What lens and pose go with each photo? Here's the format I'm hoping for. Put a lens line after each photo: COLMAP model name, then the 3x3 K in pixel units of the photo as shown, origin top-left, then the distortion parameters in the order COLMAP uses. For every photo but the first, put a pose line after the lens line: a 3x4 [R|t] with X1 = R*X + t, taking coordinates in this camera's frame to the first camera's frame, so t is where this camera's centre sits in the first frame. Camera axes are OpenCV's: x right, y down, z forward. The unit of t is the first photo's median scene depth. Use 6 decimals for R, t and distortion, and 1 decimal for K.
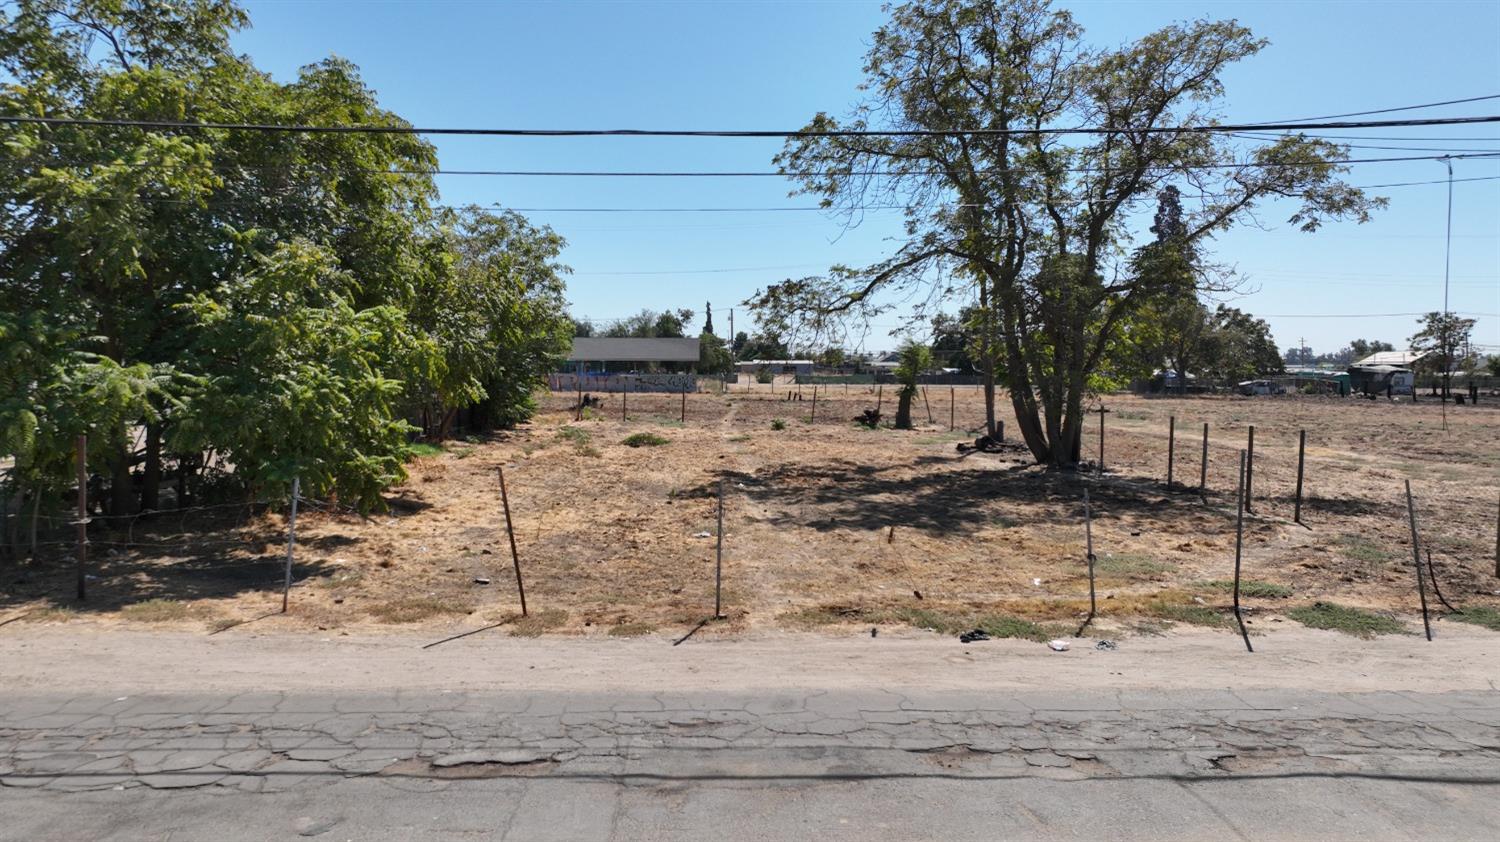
lens RADIAL K [[1054.3, 0, 750.0], [0, 1054.3, 421.0], [0, 0, 1]] dist [-0.002749, 0.024002]
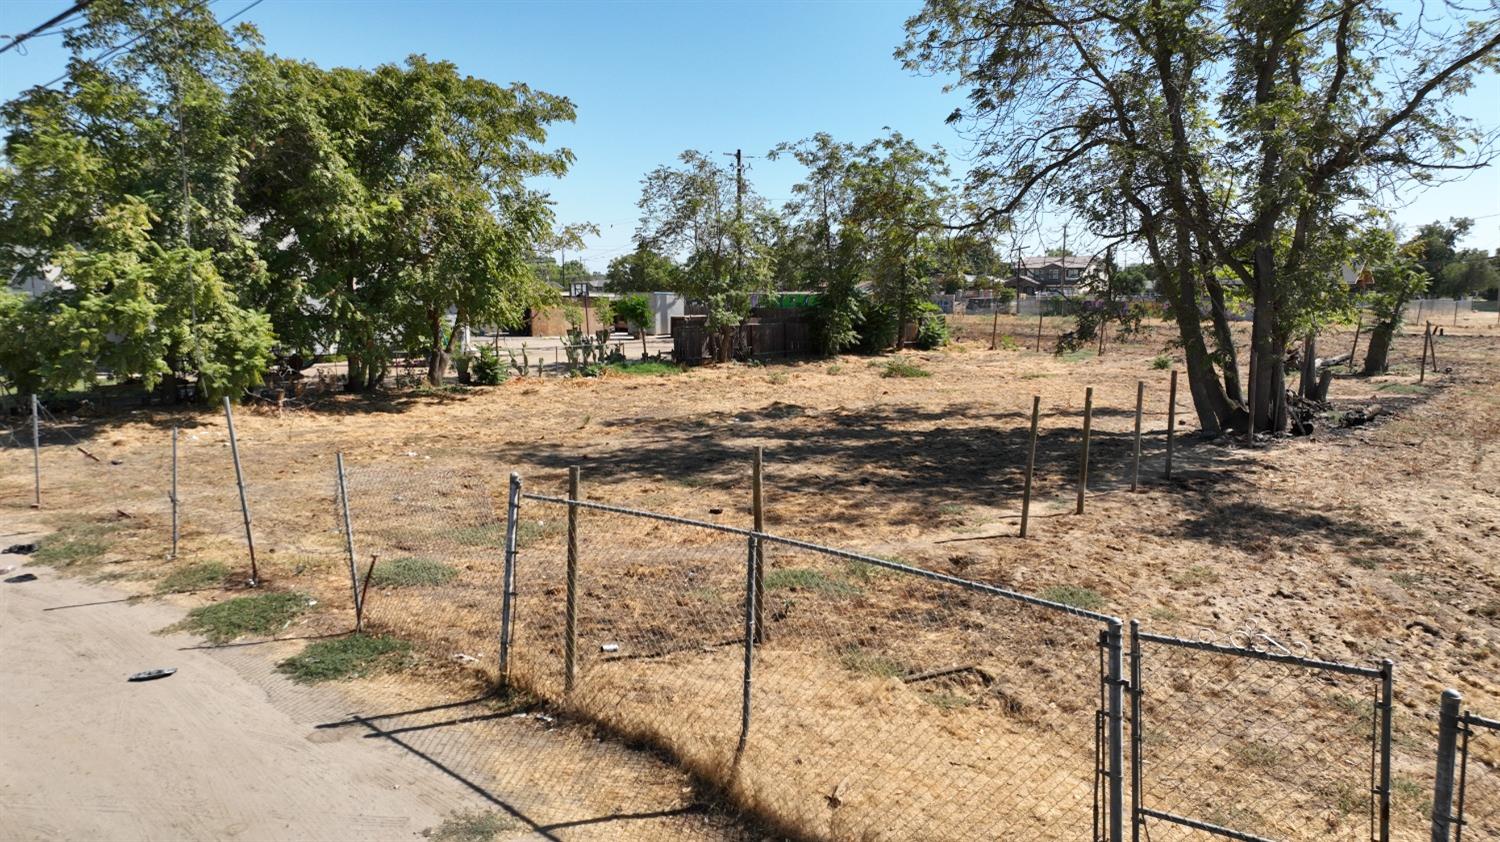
lens RADIAL K [[1054.3, 0, 750.0], [0, 1054.3, 421.0], [0, 0, 1]] dist [-0.002749, 0.024002]
pose [[0.733608, 0.083320, -0.674446, 0.702482], [-0.033592, 0.995688, 0.086467, -0.021893], [0.678743, -0.040777, 0.733243, 0.339781]]
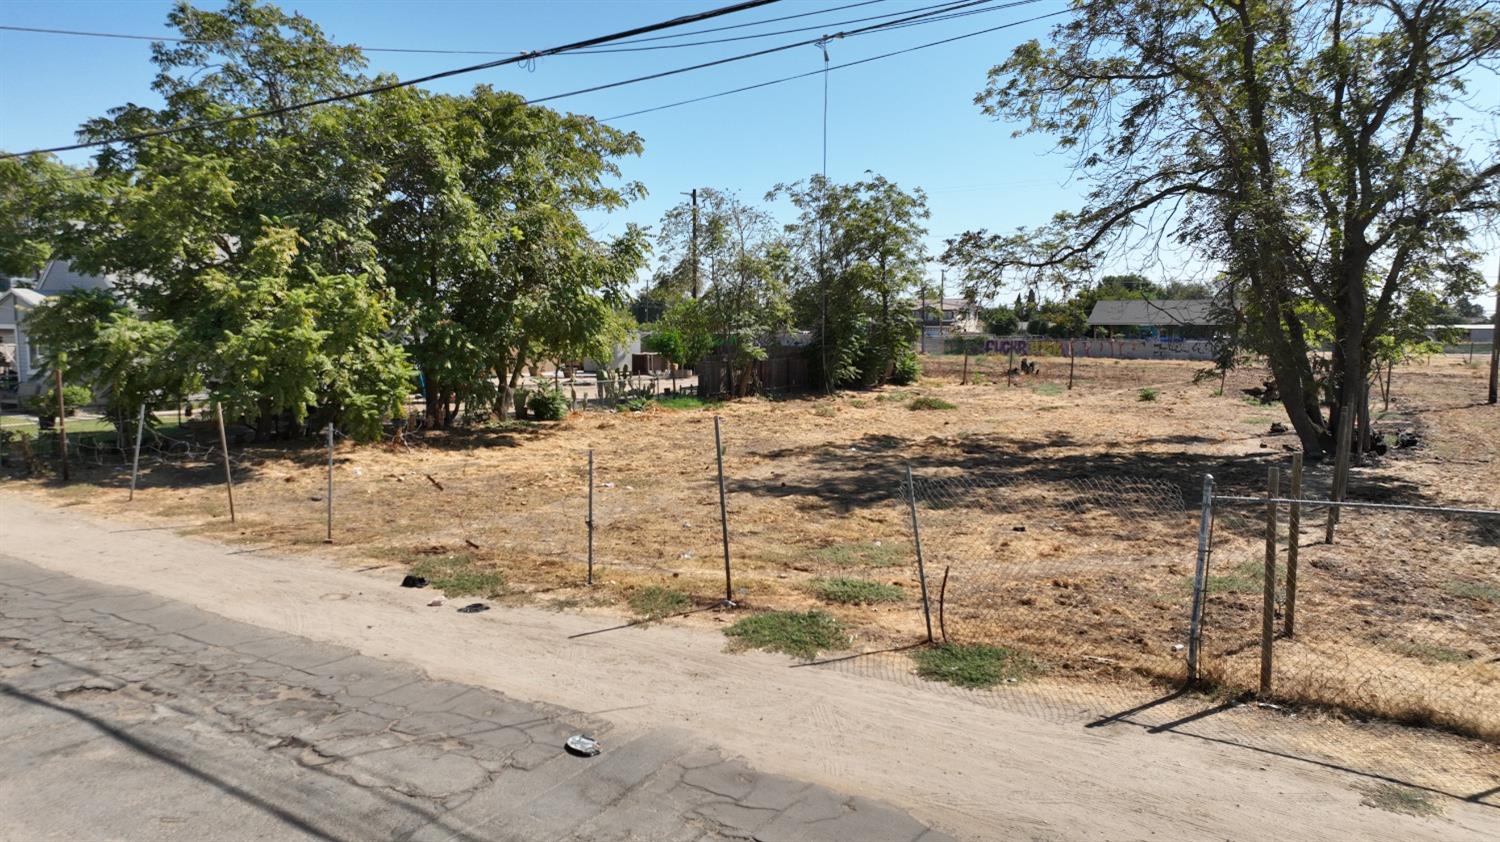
lens RADIAL K [[1054.3, 0, 750.0], [0, 1054.3, 421.0], [0, 0, 1]] dist [-0.002749, 0.024002]
pose [[0.825025, 0.049668, -0.562909, 0.500763], [-0.031202, 0.998614, 0.042381, -0.002965], [0.564234, -0.017401, 0.825432, 0.162799]]
